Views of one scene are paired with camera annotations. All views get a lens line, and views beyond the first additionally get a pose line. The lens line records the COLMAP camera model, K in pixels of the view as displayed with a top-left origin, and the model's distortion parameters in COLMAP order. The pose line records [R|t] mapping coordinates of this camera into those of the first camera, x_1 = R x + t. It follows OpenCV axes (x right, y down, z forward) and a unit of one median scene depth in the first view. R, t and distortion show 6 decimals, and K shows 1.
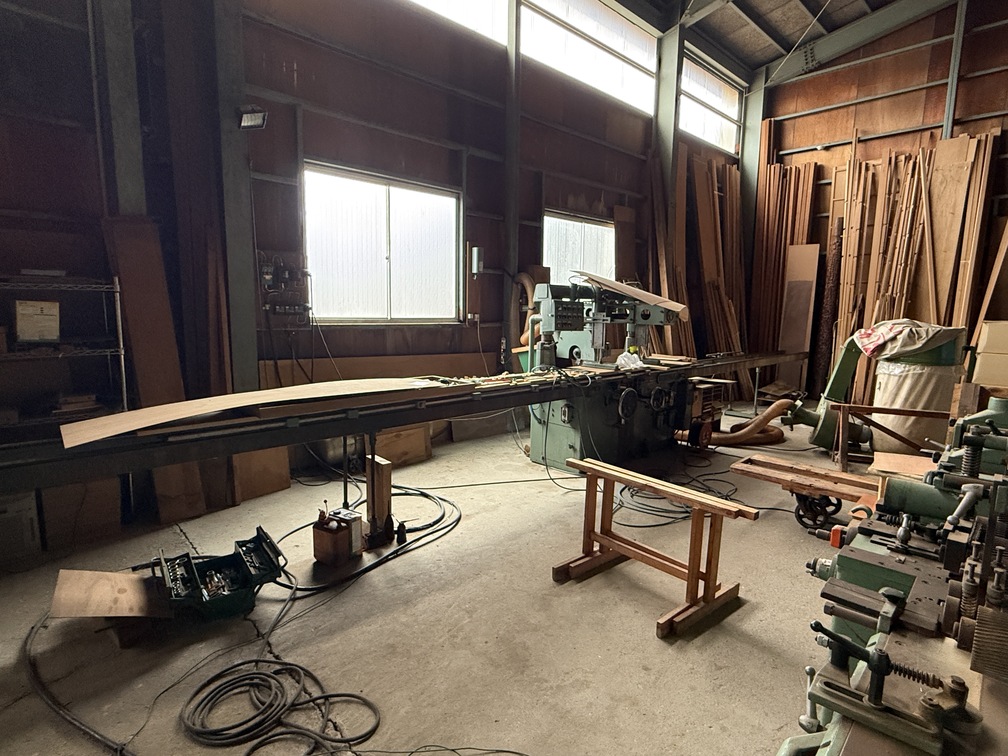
lens RADIAL K [[531.3, 0, 504.0], [0, 531.3, 378.0], [0, 0, 1]] dist [0.002525, 0.000540]
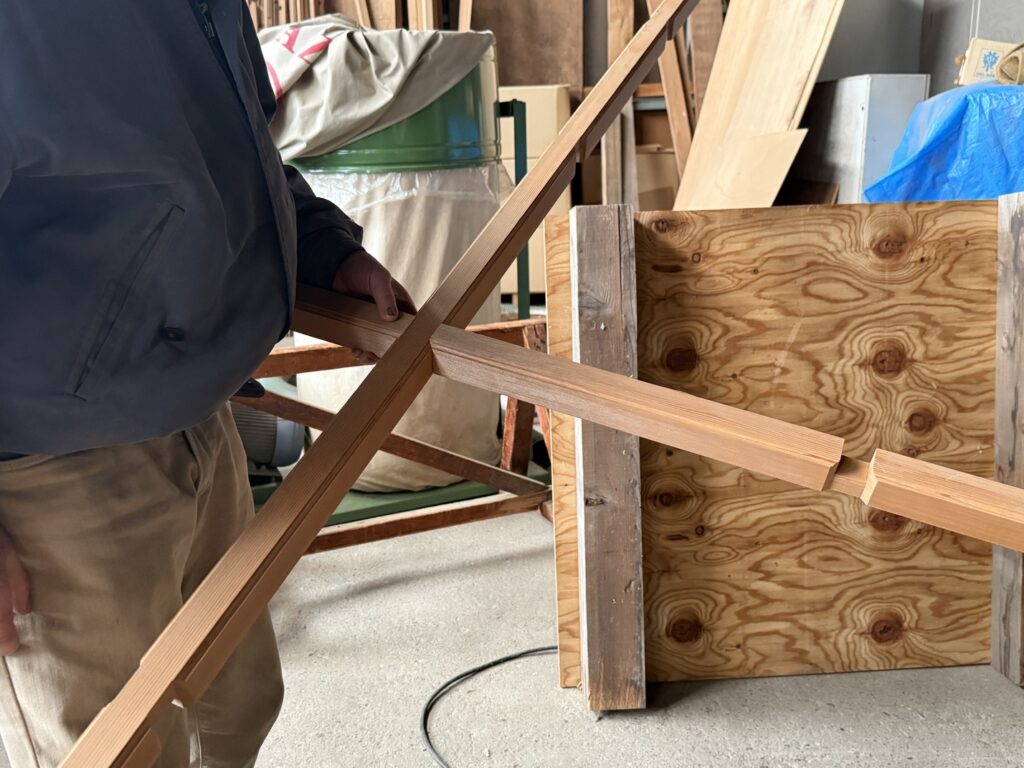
lens RADIAL K [[953.9, 0, 518.7], [0, 953.9, 384.2], [0, 0, 1]] dist [0.140081, -0.306186]
pose [[0.668939, -0.228520, 0.707319, 0.275082], [0.143984, 0.973383, 0.178309, 0.002643], [-0.729239, -0.017435, 0.684037, 0.379539]]
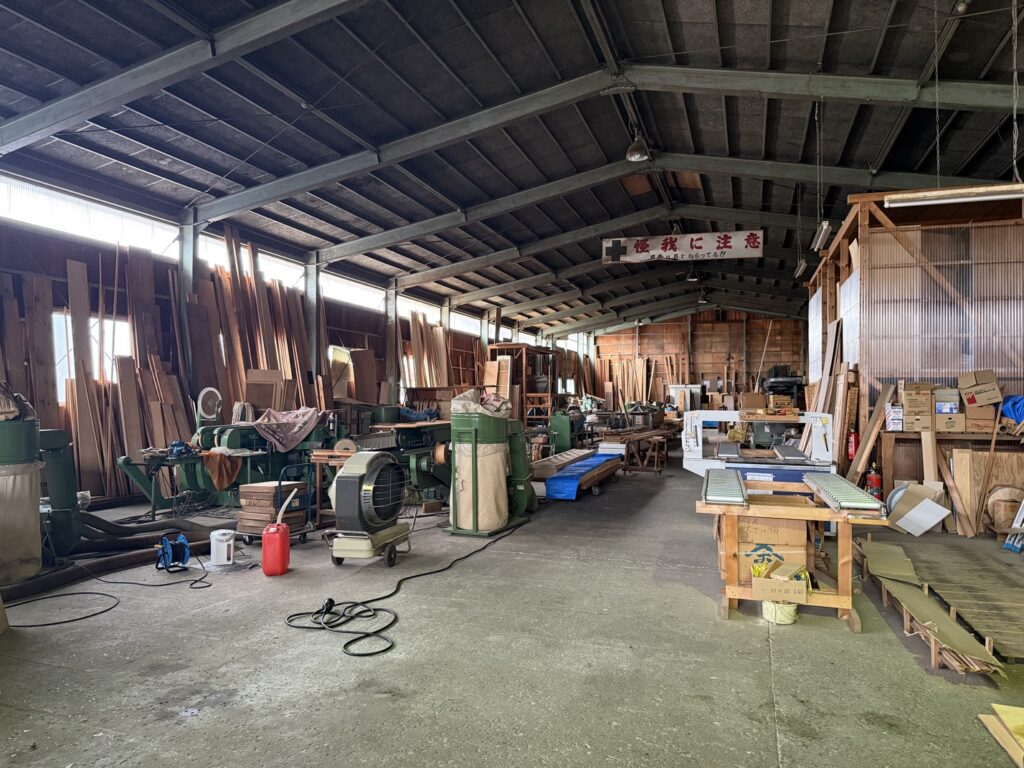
lens RADIAL K [[709.3, 0, 512.0], [0, 709.3, 384.0], [0, 0, 1]] dist [0.000042, -0.000017]
pose [[0.890865, -0.007447, 0.454207, -2.473955], [0.076696, 0.987978, -0.134229, 0.394925], [-0.447747, 0.154416, 0.880726, -3.294304]]
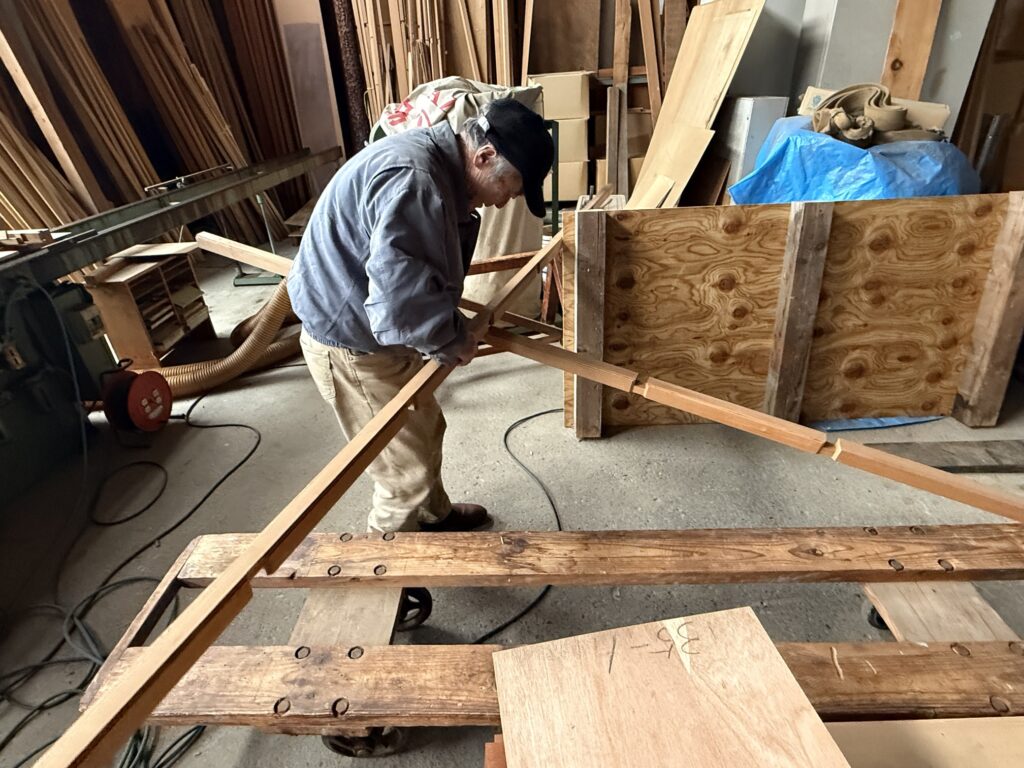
lens RADIAL K [[539.7, 0, 512.0], [0, 539.7, 384.0], [0, 0, 1]] dist [0.002525, 0.000540]
pose [[0.724224, -0.387743, 0.570223, 0.247643], [0.153288, 0.896768, 0.415102, -0.033440], [-0.672311, -0.213219, 0.708897, 0.342591]]
